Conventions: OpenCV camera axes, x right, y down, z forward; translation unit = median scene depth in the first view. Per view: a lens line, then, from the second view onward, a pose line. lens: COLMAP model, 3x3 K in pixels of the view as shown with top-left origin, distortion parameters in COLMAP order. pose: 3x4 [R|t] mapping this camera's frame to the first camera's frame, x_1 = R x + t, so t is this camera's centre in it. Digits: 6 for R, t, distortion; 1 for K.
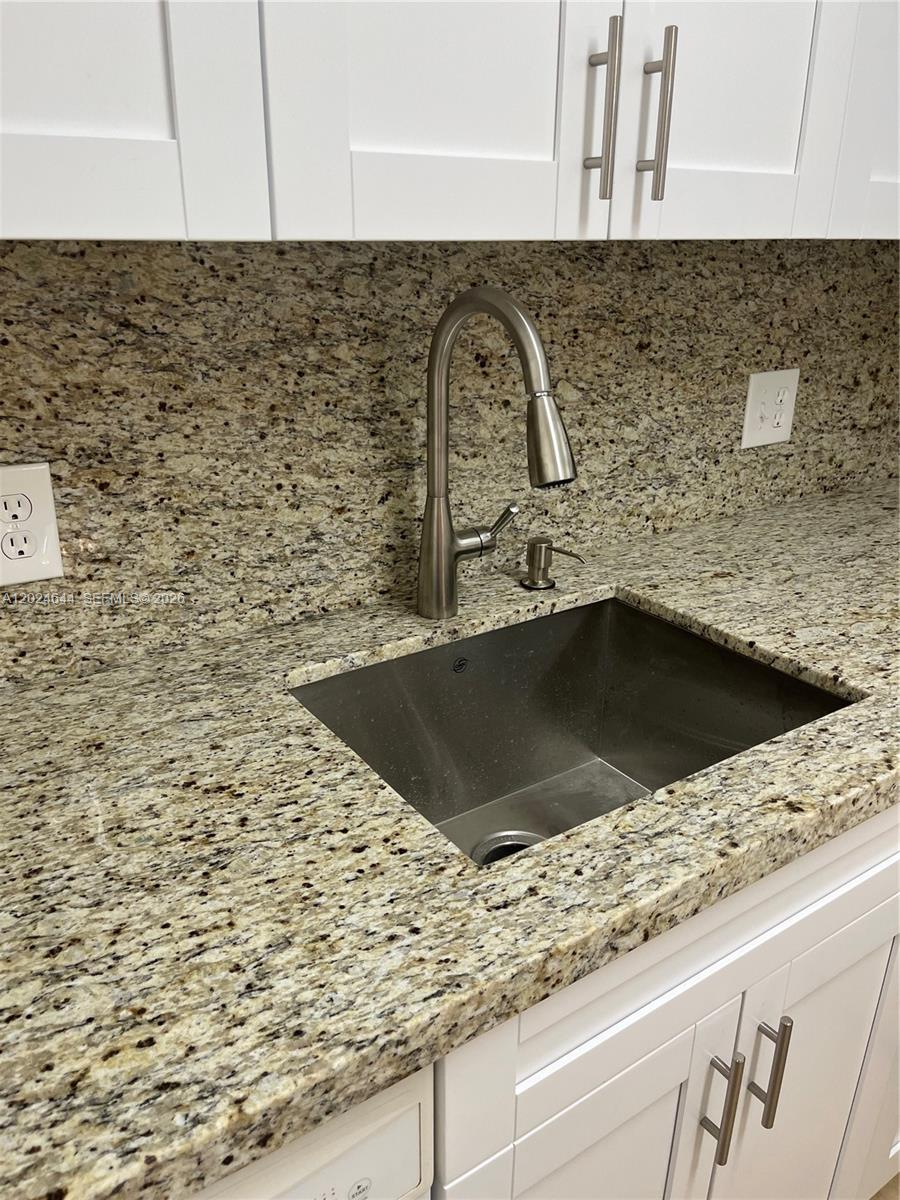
lens RADIAL K [[917.0, 0, 447.6], [0, 917.0, 600.2], [0, 0, 1]] dist [0.021161, -0.028910]
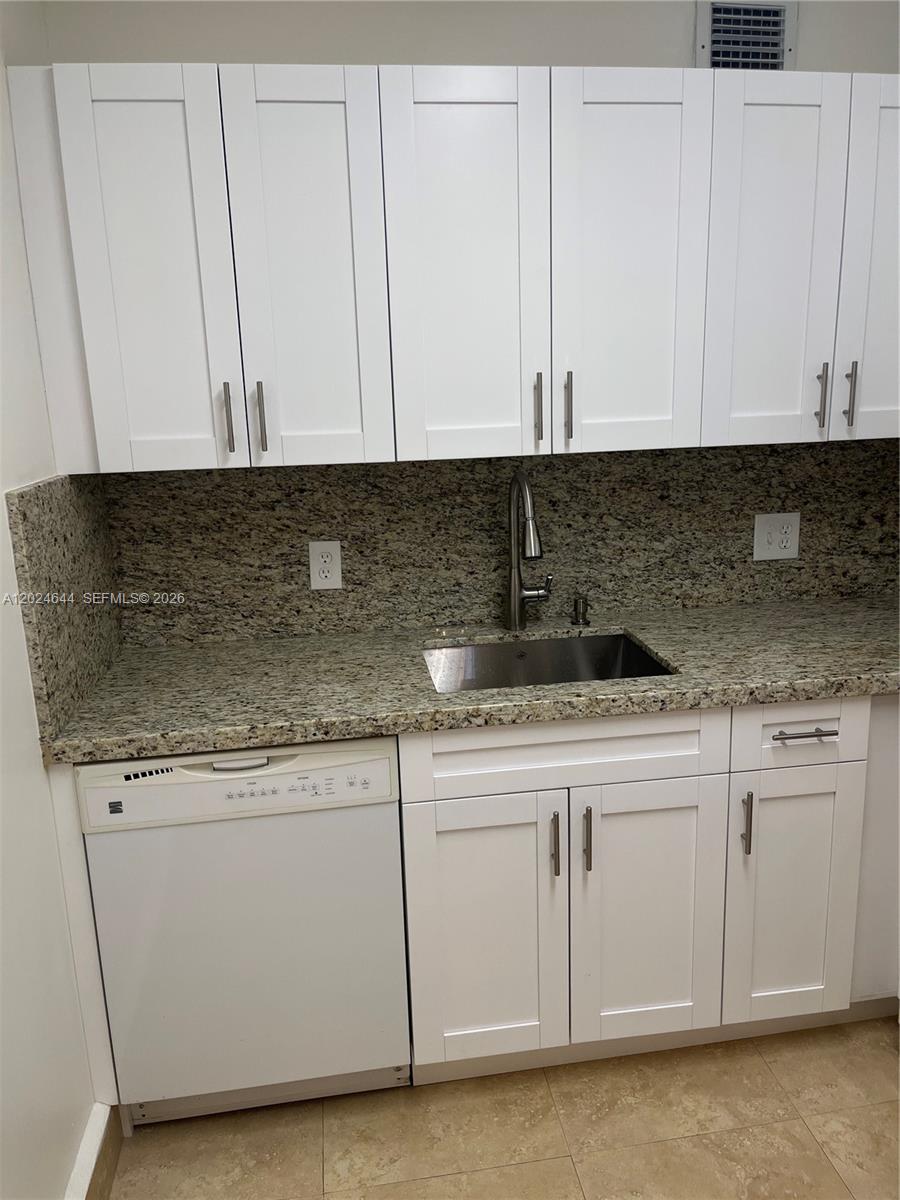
lens RADIAL K [[917.0, 0, 454.3], [0, 917.0, 599.0], [0, 0, 1]] dist [0.021161, -0.028910]
pose [[0.897488, 0.065337, -0.436173, 0.742668], [-0.127512, 0.985171, -0.114799, 0.198951], [0.422204, 0.158648, 0.892510, -0.835293]]
